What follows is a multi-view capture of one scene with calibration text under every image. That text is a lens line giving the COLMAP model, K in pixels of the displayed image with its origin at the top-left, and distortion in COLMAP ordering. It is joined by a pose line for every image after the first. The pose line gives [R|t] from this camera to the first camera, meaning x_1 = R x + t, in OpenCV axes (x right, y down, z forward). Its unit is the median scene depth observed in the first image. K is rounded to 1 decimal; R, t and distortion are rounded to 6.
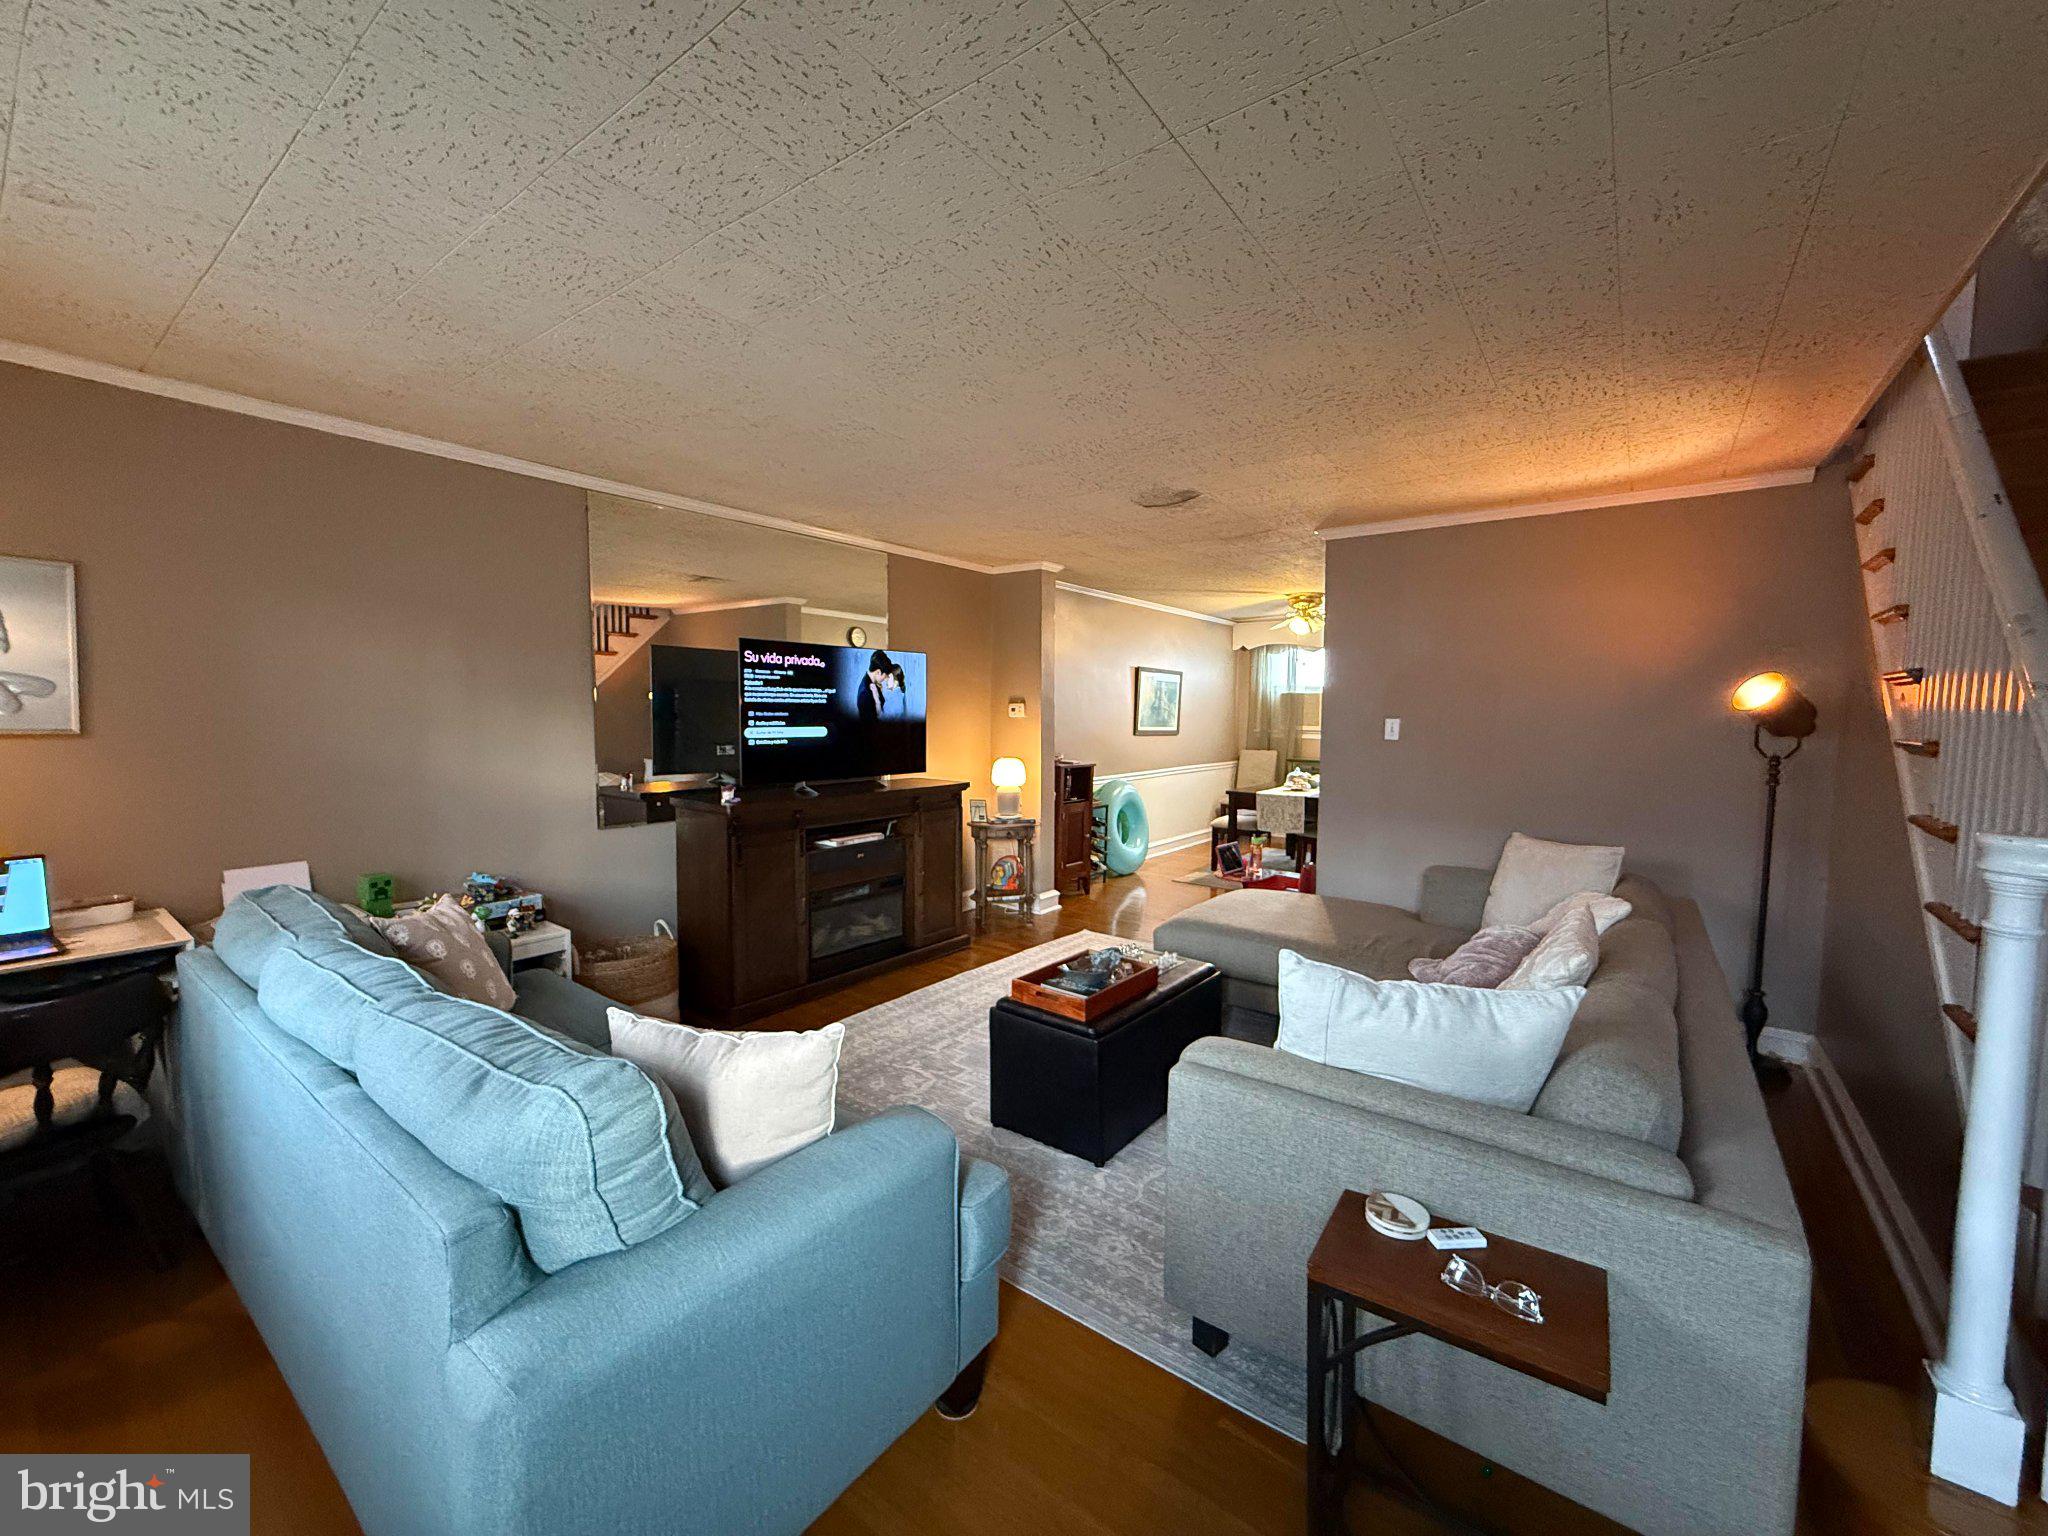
lens RADIAL K [[818.3, 0, 1012.6], [0, 818.3, 768.2], [0, 0, 1]] dist [-0.000987, 0.000813]
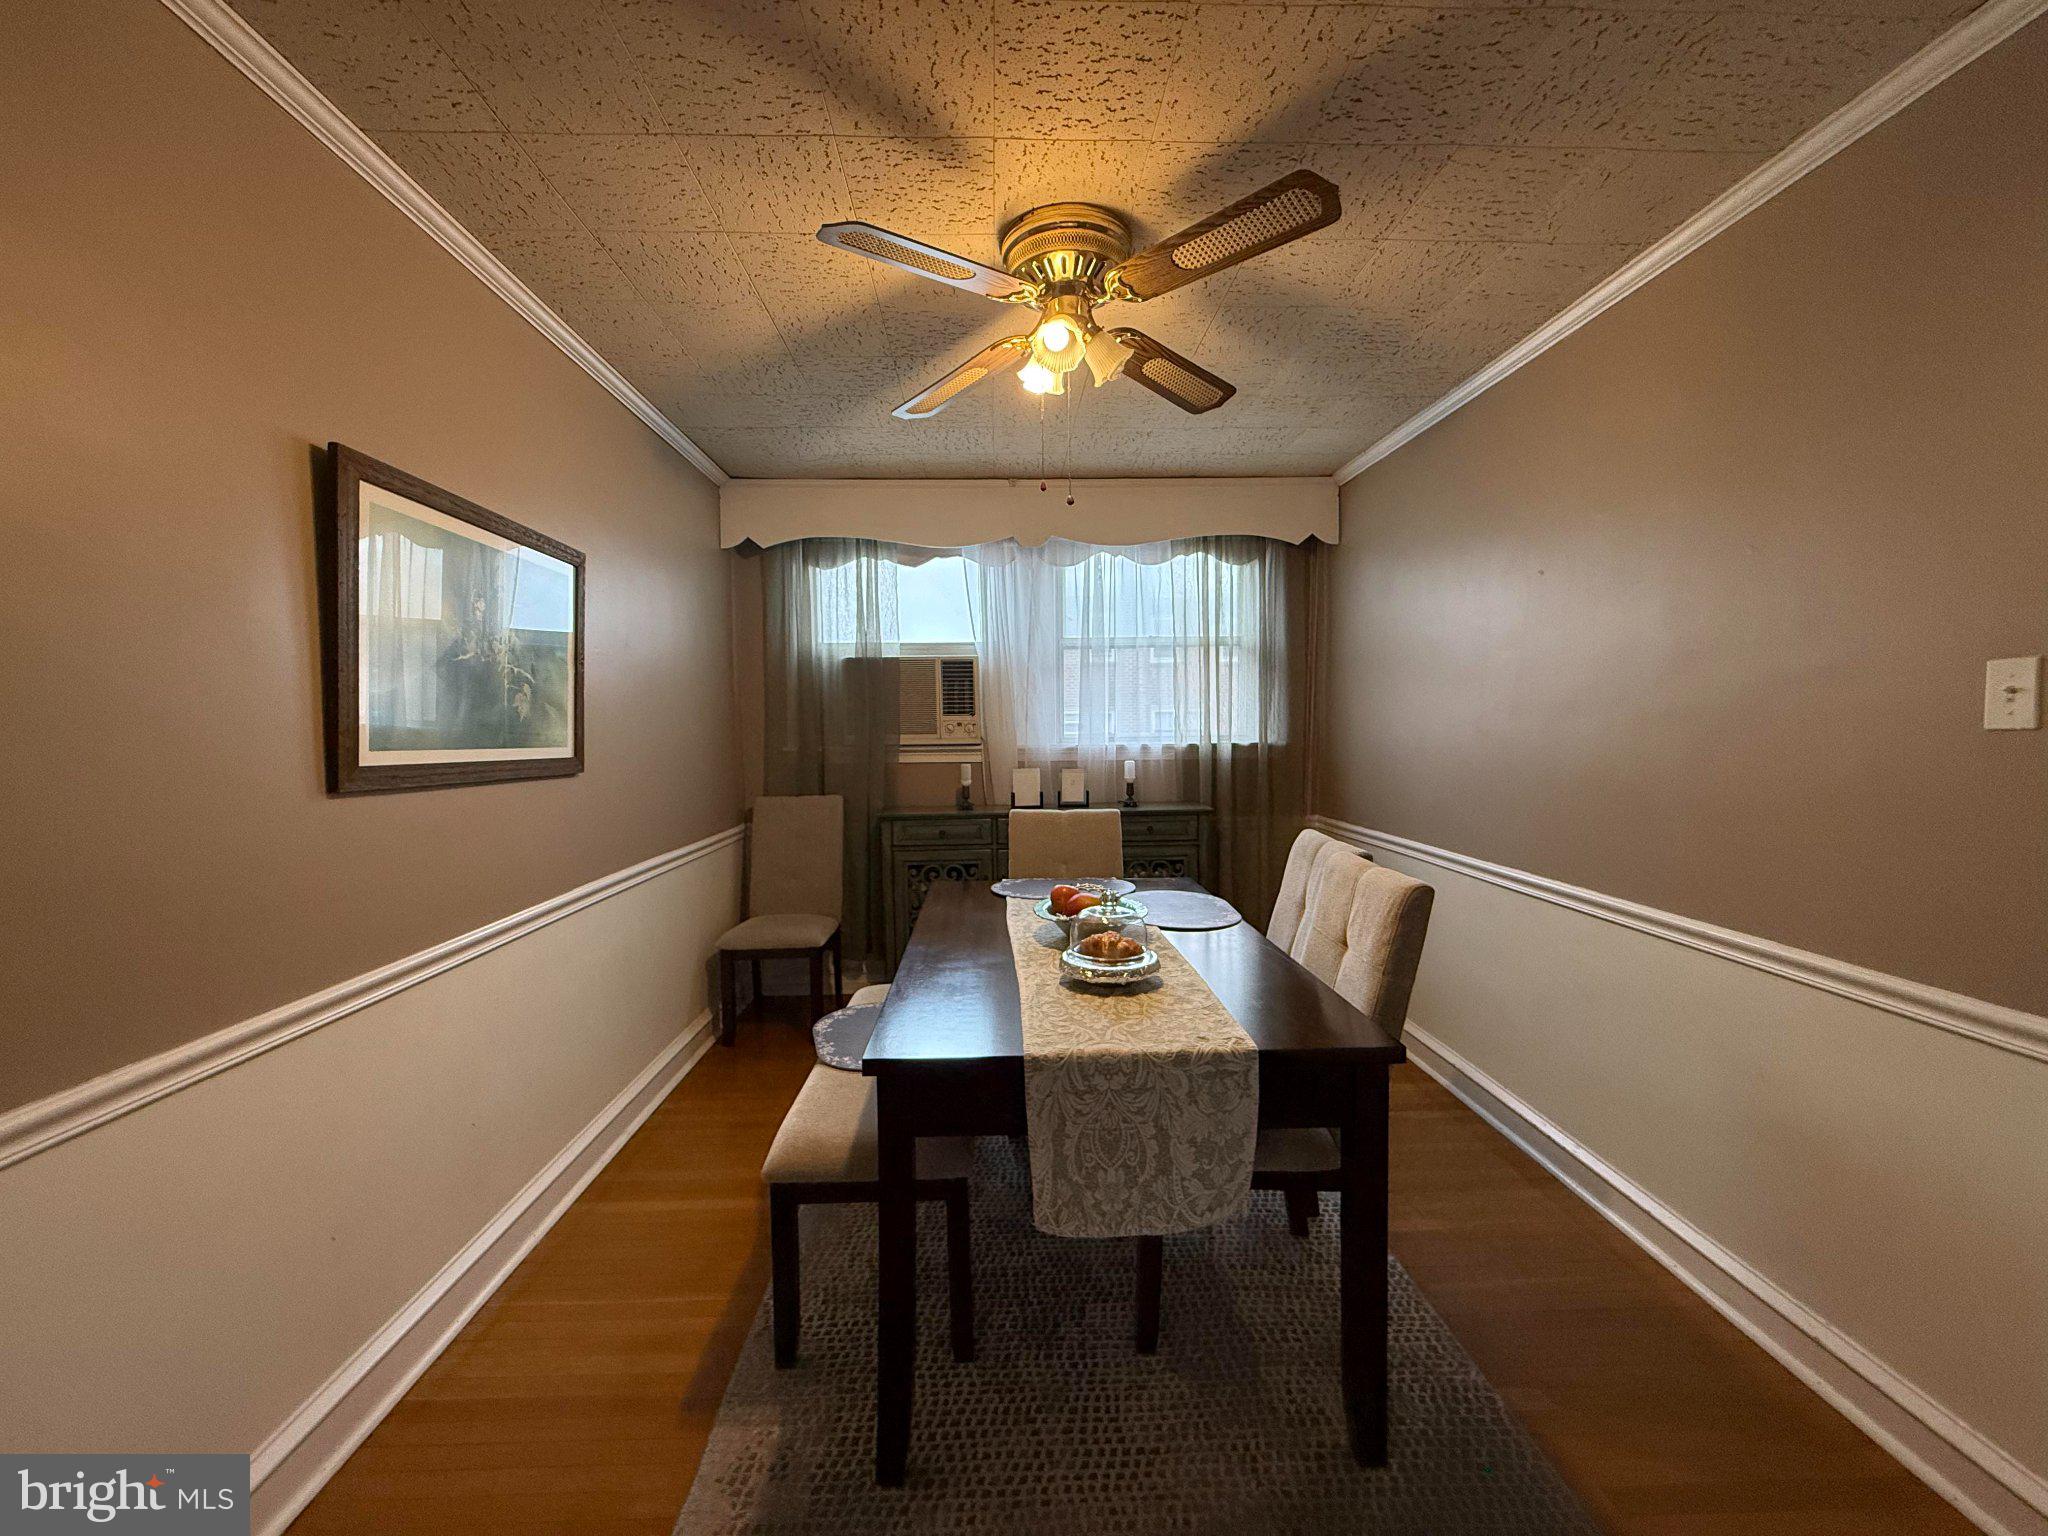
lens RADIAL K [[818.3, 0, 1012.6], [0, 818.3, 768.2], [0, 0, 1]] dist [-0.000987, 0.000813]
pose [[0.771861, -0.051920, 0.633667, 0.125844], [0.062335, 0.998038, 0.005845, -0.032285], [-0.632728, 0.034988, 0.773584, 0.627560]]
